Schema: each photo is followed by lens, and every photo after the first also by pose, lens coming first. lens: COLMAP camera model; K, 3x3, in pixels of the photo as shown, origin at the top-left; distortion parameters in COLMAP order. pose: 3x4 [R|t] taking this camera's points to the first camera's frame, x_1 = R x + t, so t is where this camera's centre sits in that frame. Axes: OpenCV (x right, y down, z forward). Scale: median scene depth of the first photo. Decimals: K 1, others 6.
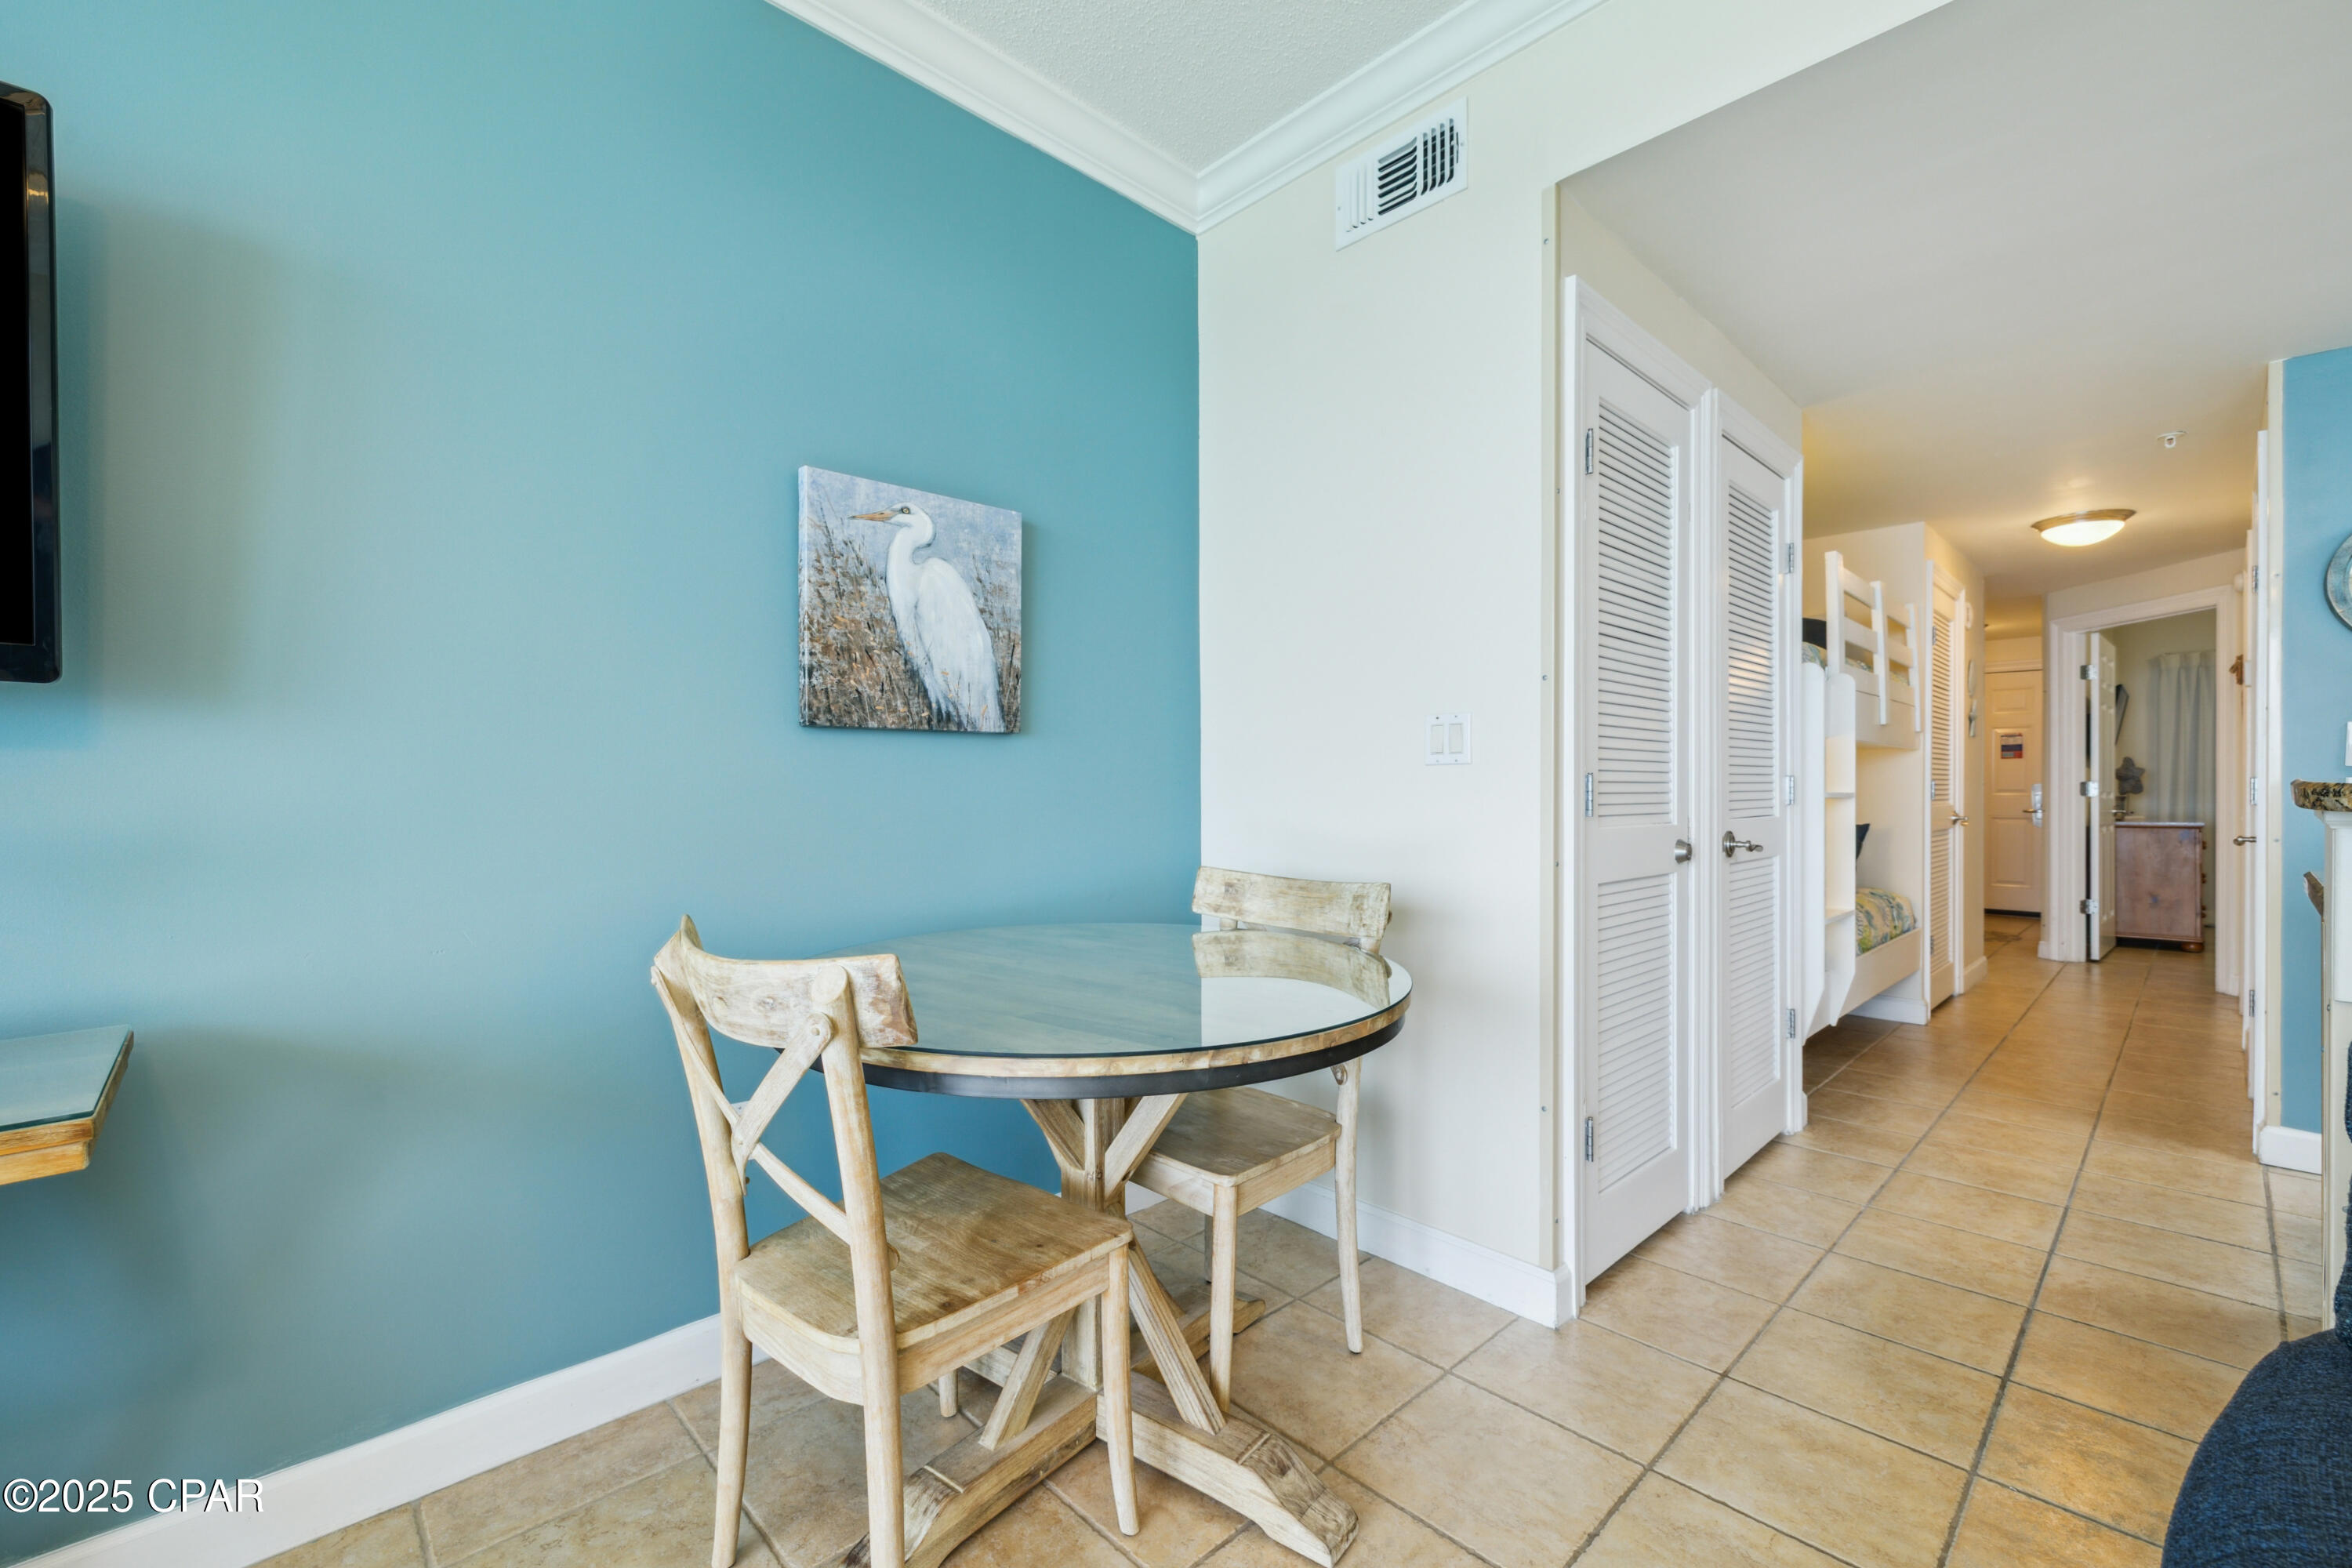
lens RADIAL K [[990.2, 0, 1165.7], [0, 990.2, 786.5], [0, 0, 1]] dist [-0.004562, 0.001516]
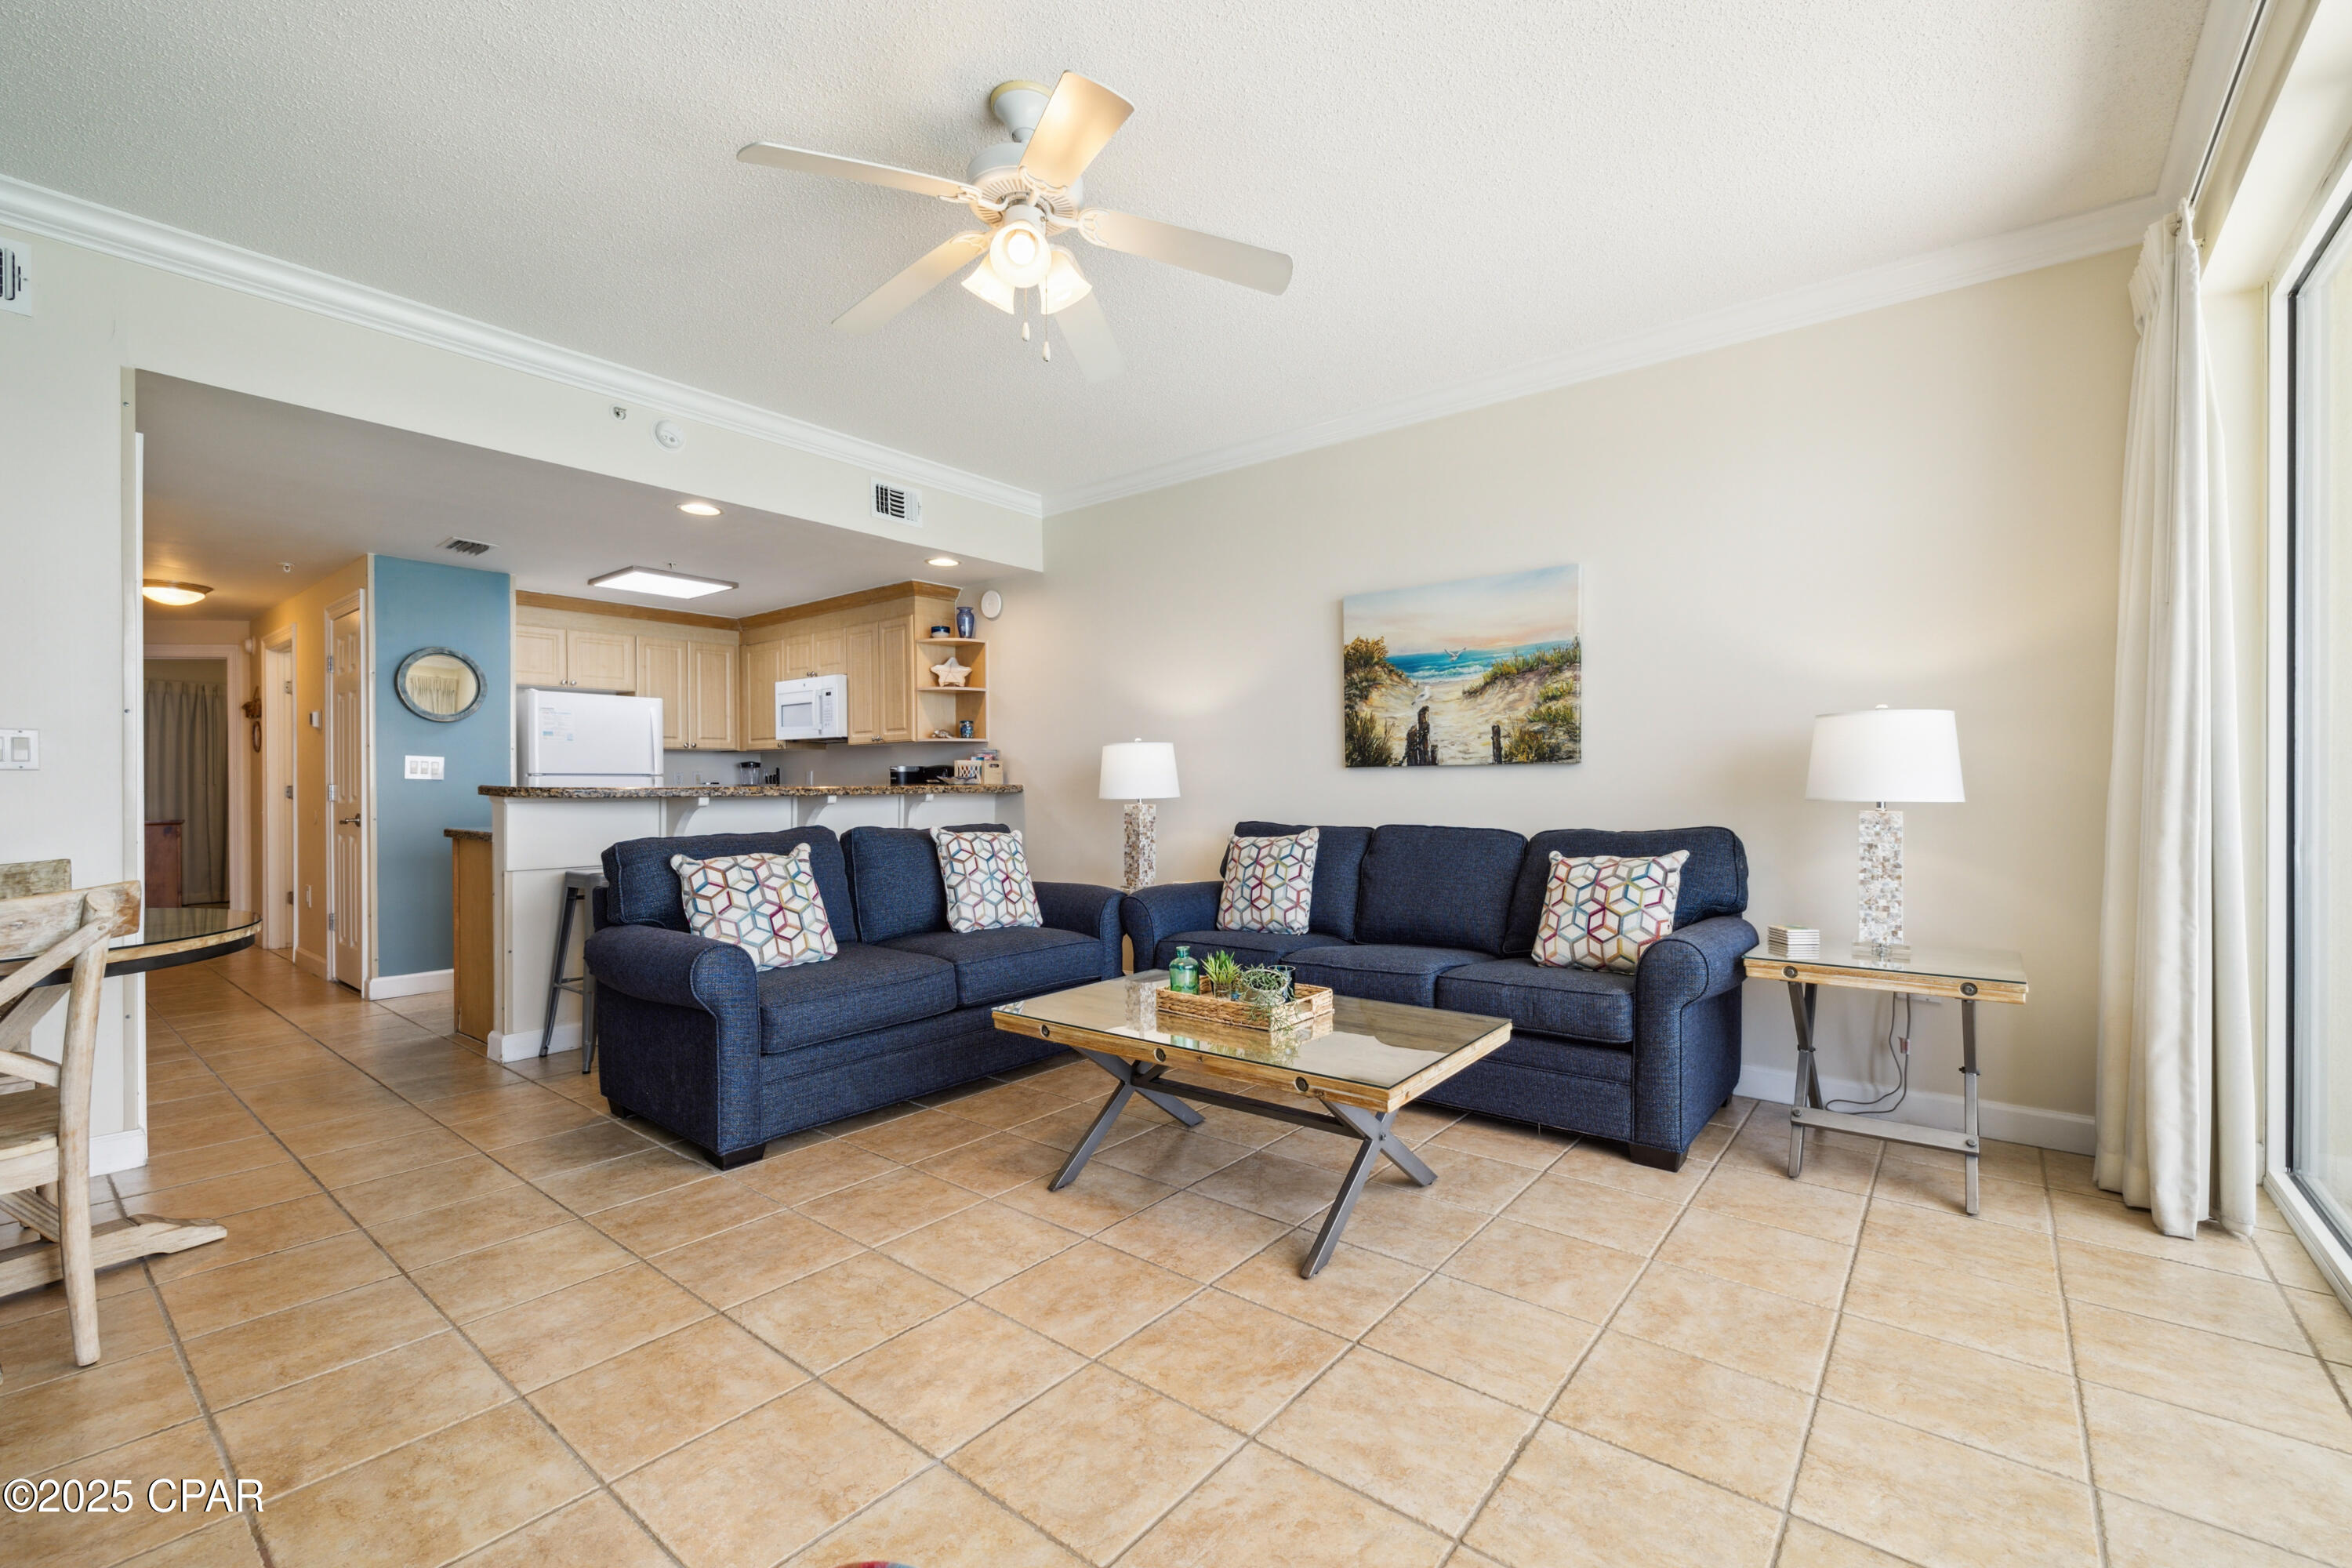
lens RADIAL K [[990.2, 0, 1185.0], [0, 990.2, 792.8], [0, 0, 1]] dist [-0.004562, 0.001516]
pose [[-0.143263, -0.004810, 0.989673, -0.563373], [0.004428, 0.999975, 0.005502, 0.002206], [-0.989675, 0.005171, -0.143238, -0.135684]]
